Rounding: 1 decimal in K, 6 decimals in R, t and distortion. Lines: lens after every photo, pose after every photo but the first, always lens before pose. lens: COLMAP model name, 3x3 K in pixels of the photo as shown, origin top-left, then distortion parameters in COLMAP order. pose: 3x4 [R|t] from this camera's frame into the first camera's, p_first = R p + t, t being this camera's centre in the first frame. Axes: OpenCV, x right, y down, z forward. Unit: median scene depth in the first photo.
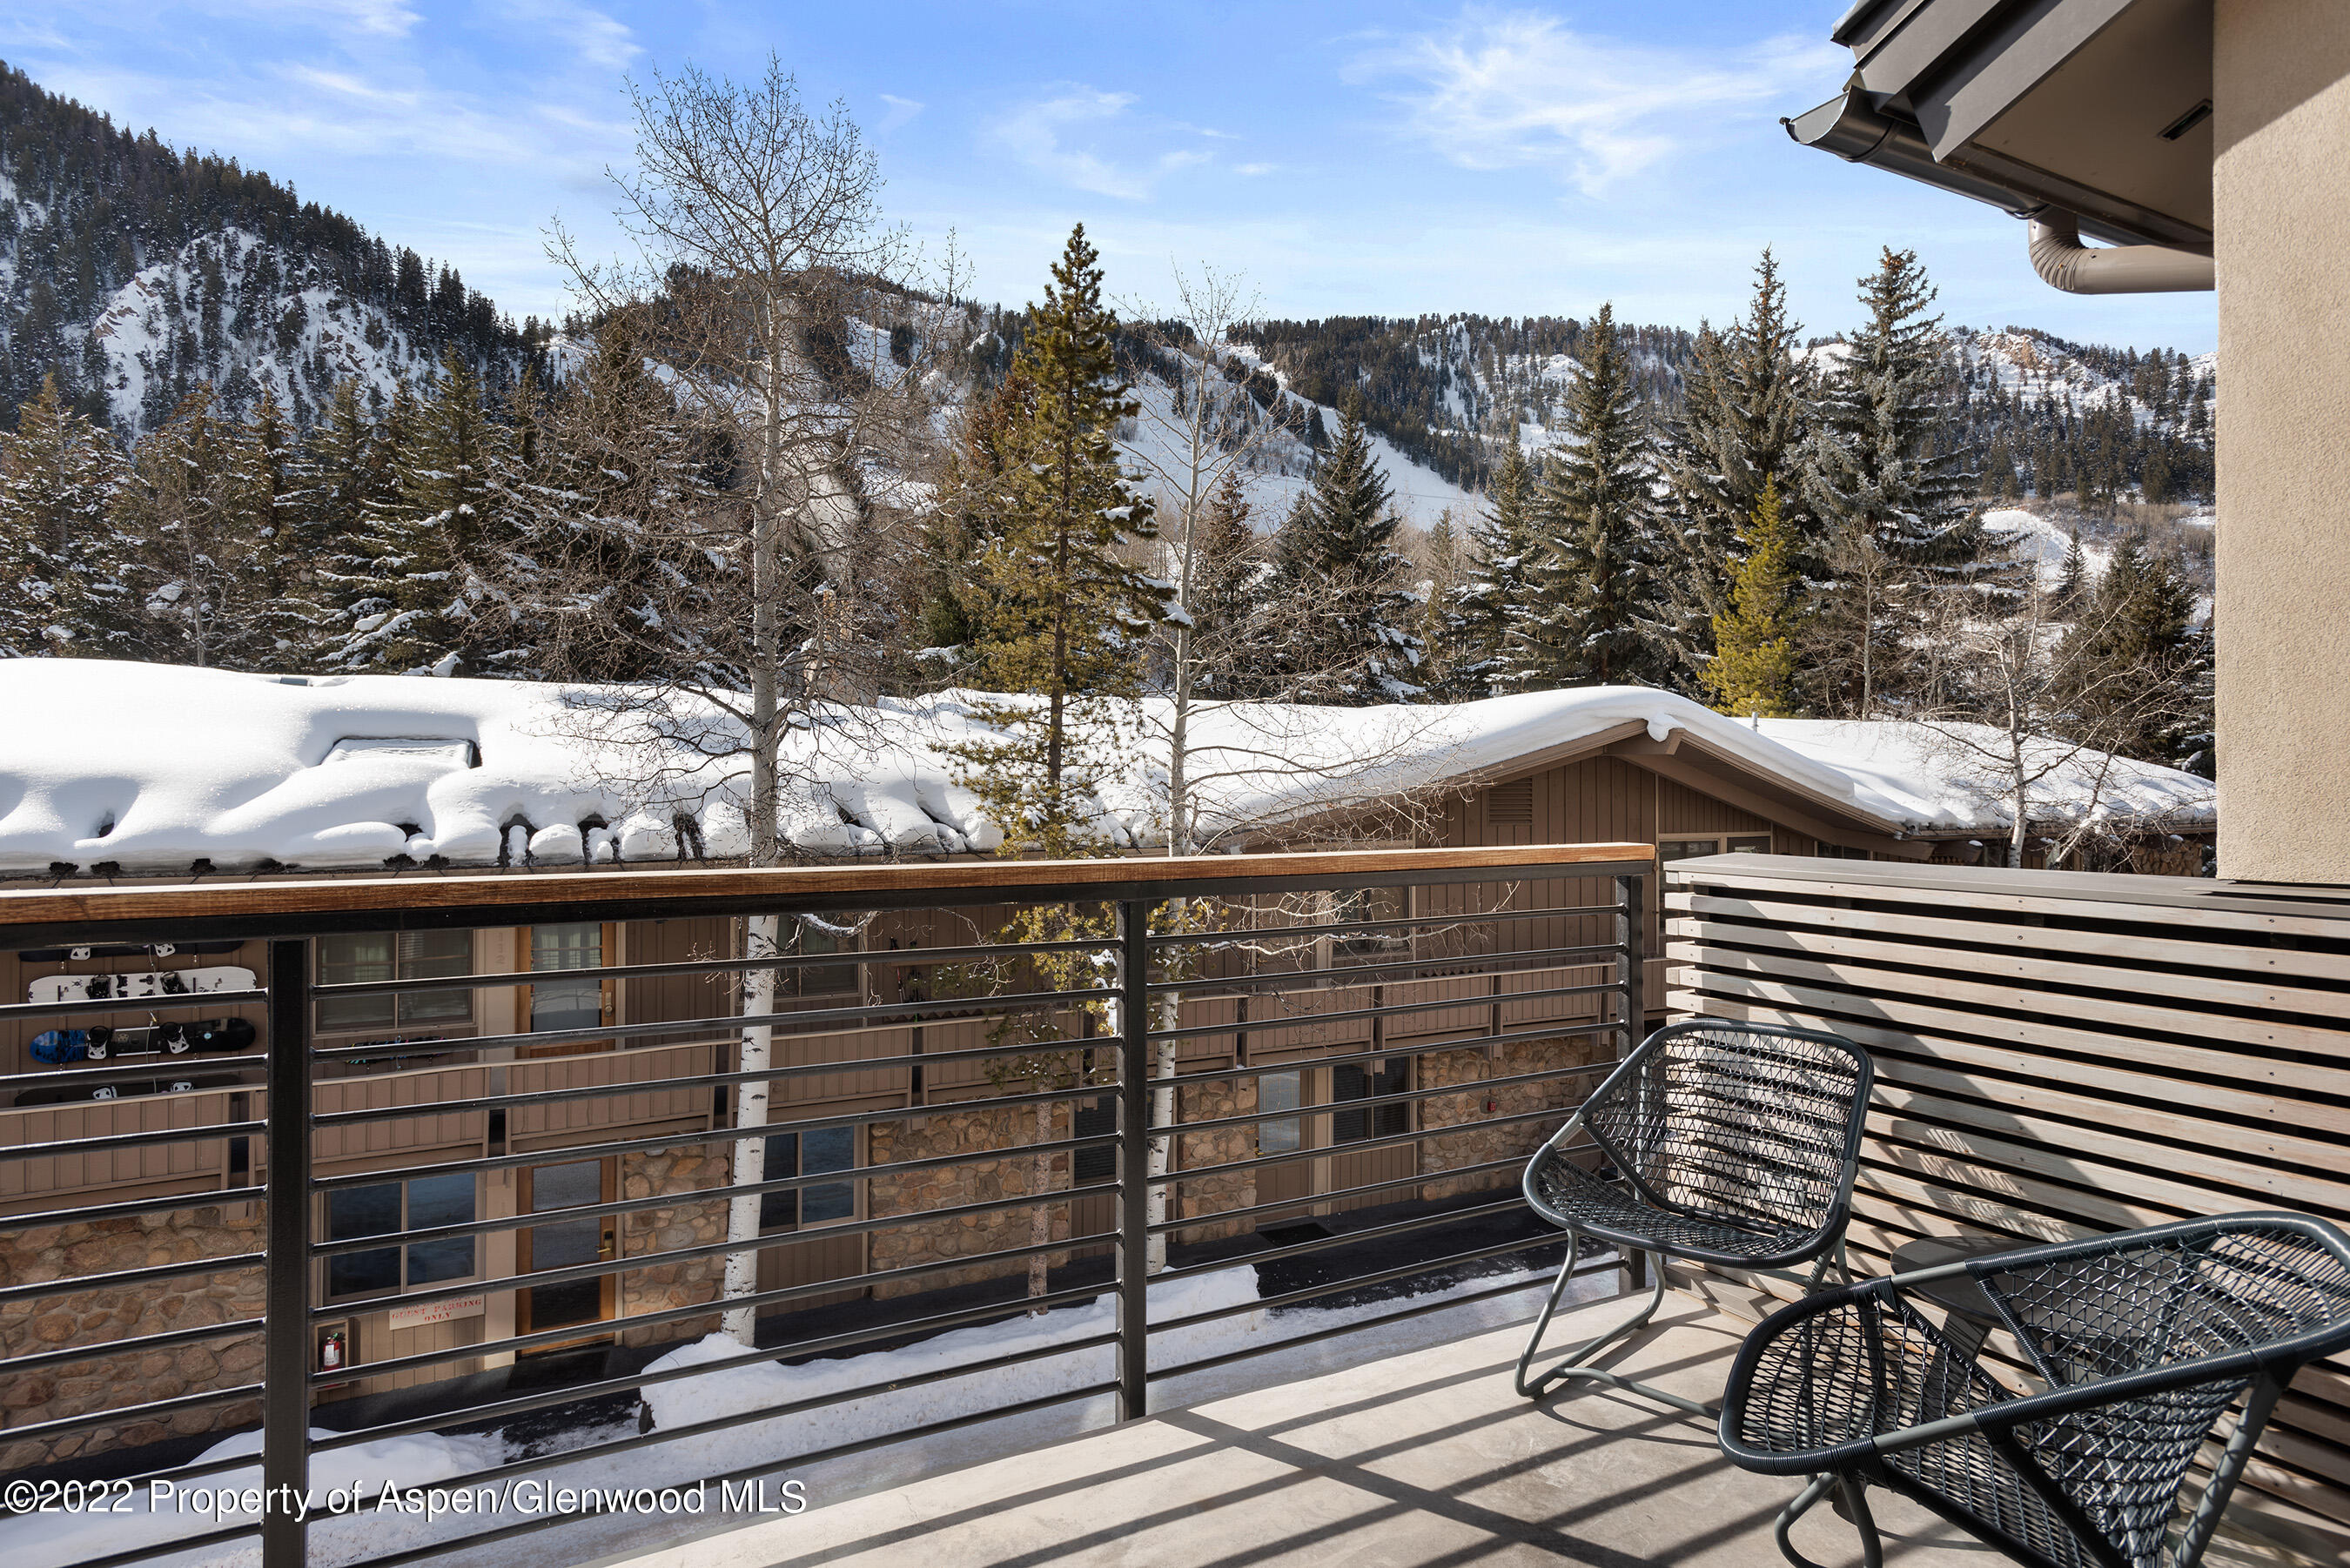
lens RADIAL K [[1323.7, 0, 1175.0], [0, 1323.7, 784.0], [0, 0, 1]] dist [0.023142, -0.000950]
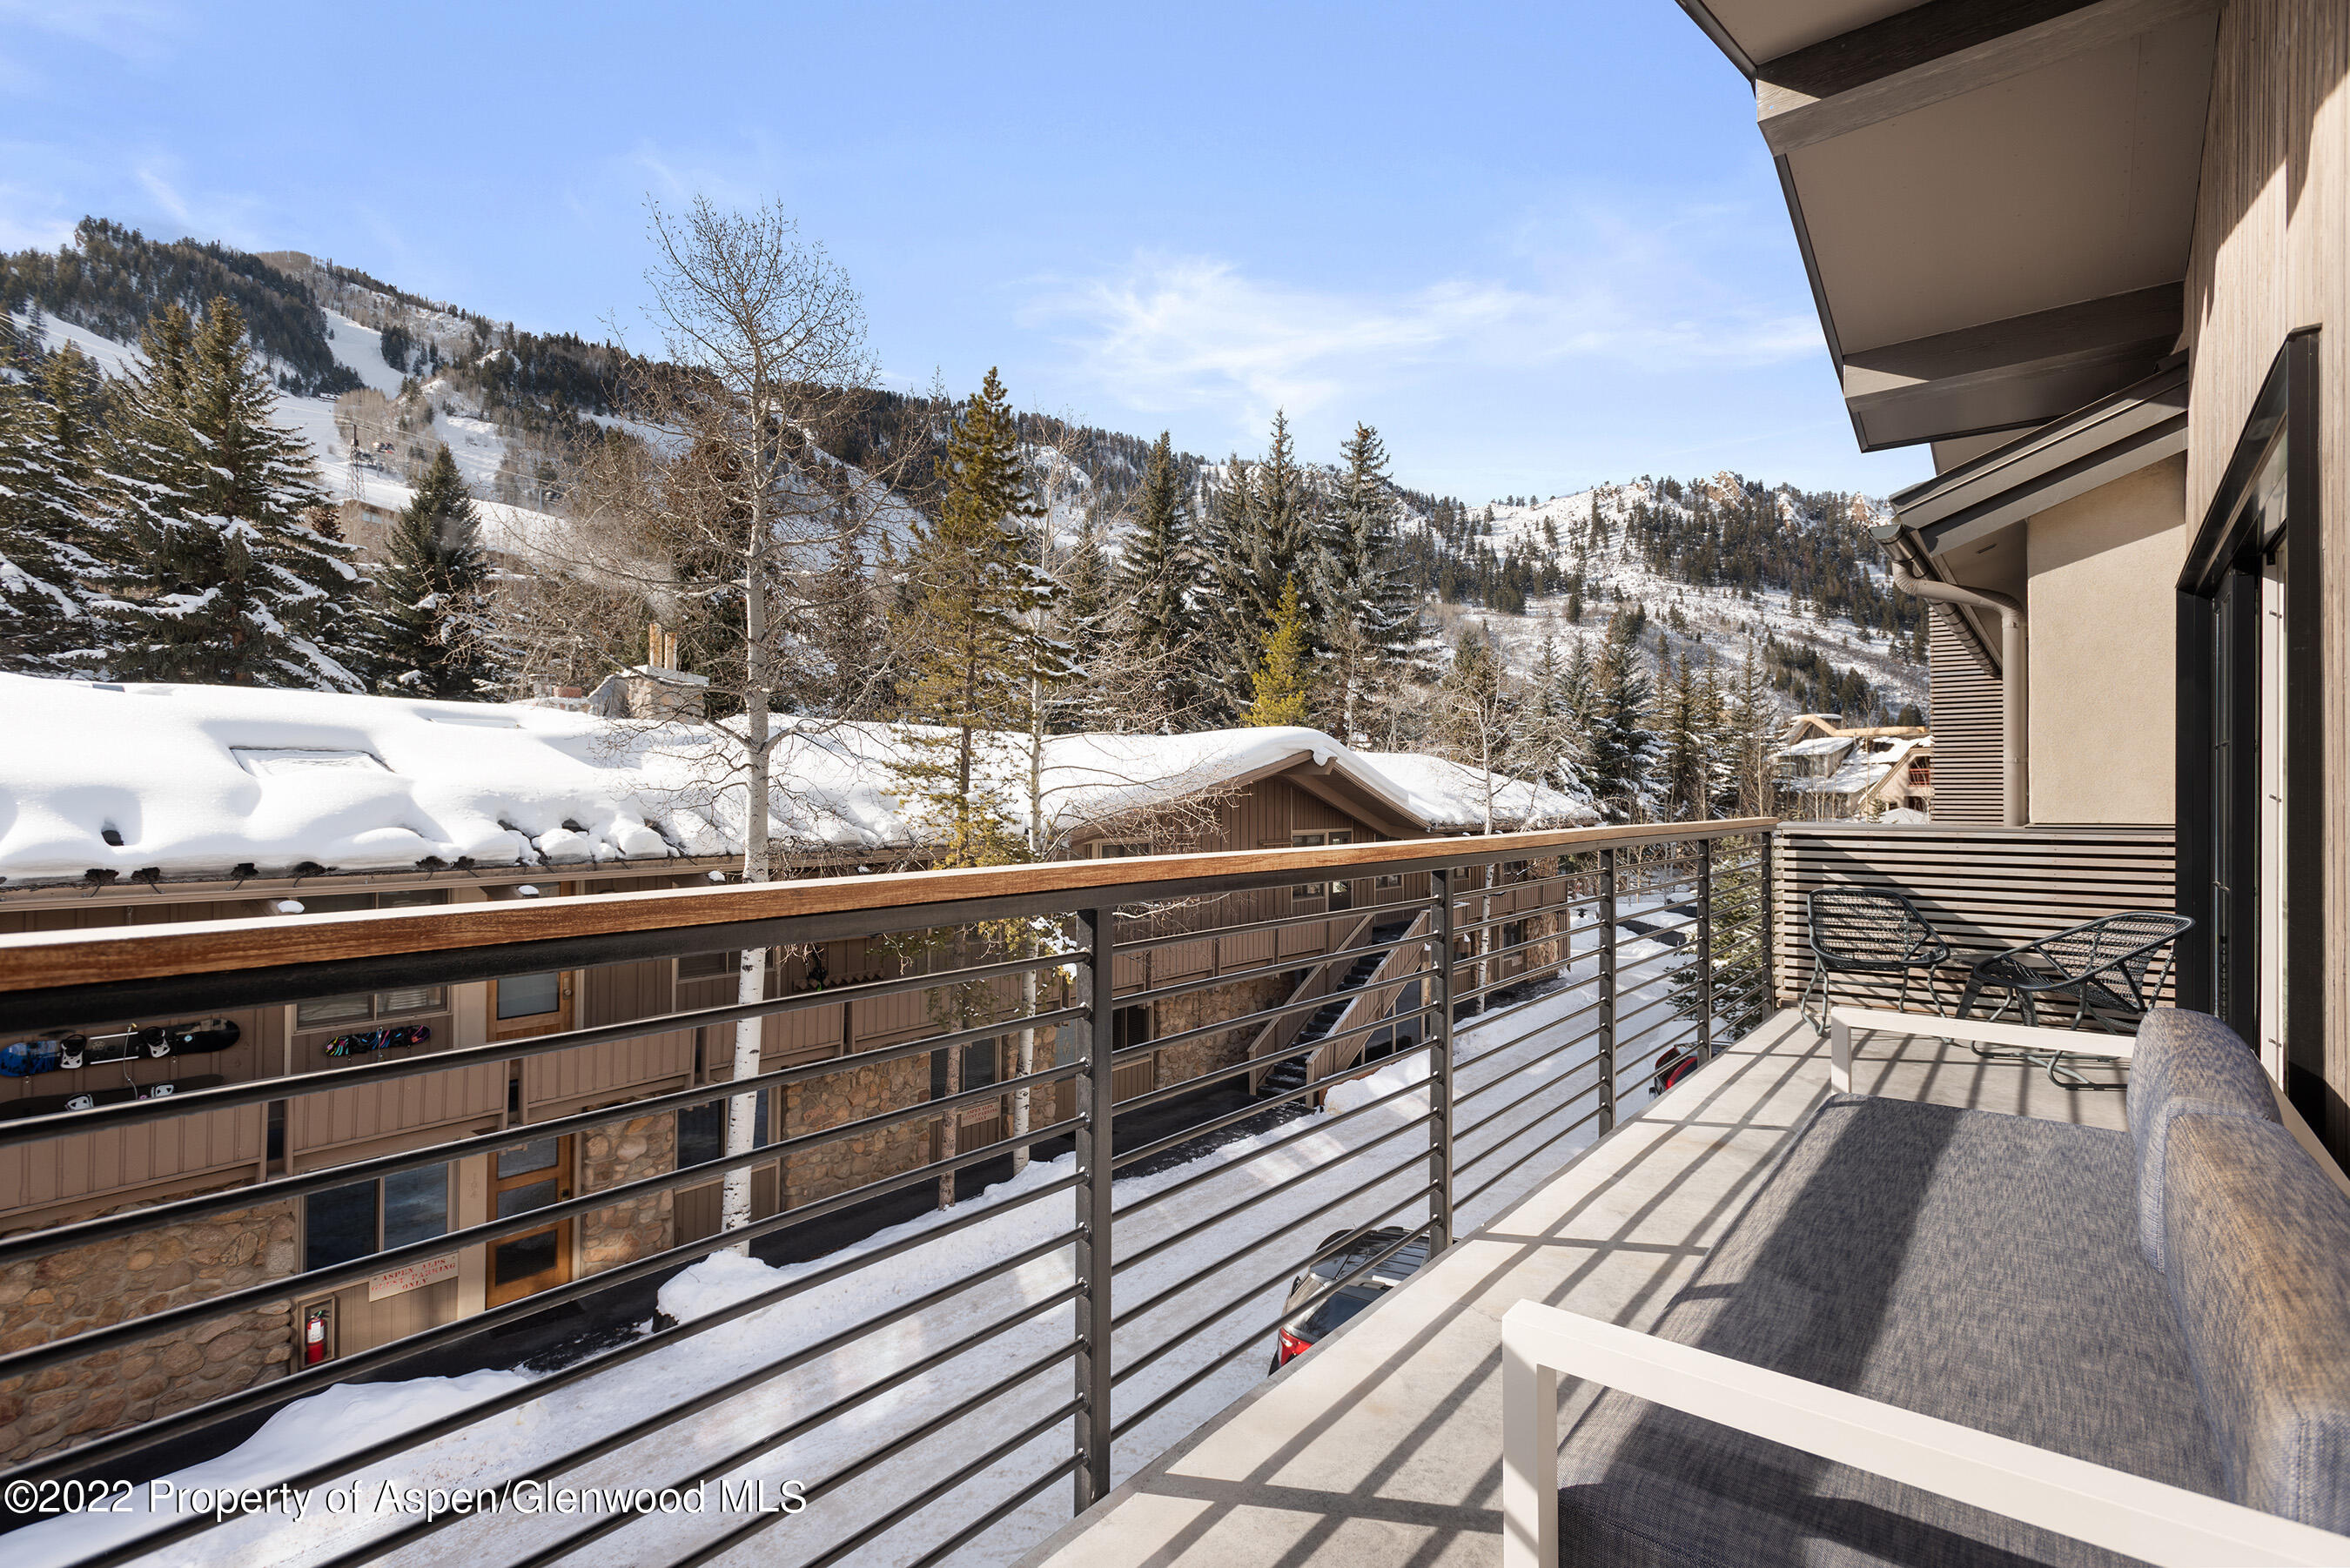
lens RADIAL K [[1138.1, 0, 1175.0], [0, 1138.1, 784.0], [0, 0, 1]] dist [0.025206, -0.010907]
pose [[0.915917, 0.005121, 0.401335, -0.130531], [-0.000665, 0.999937, -0.011242, 0.001033], [-0.401367, 0.010030, 0.915863, -0.036978]]
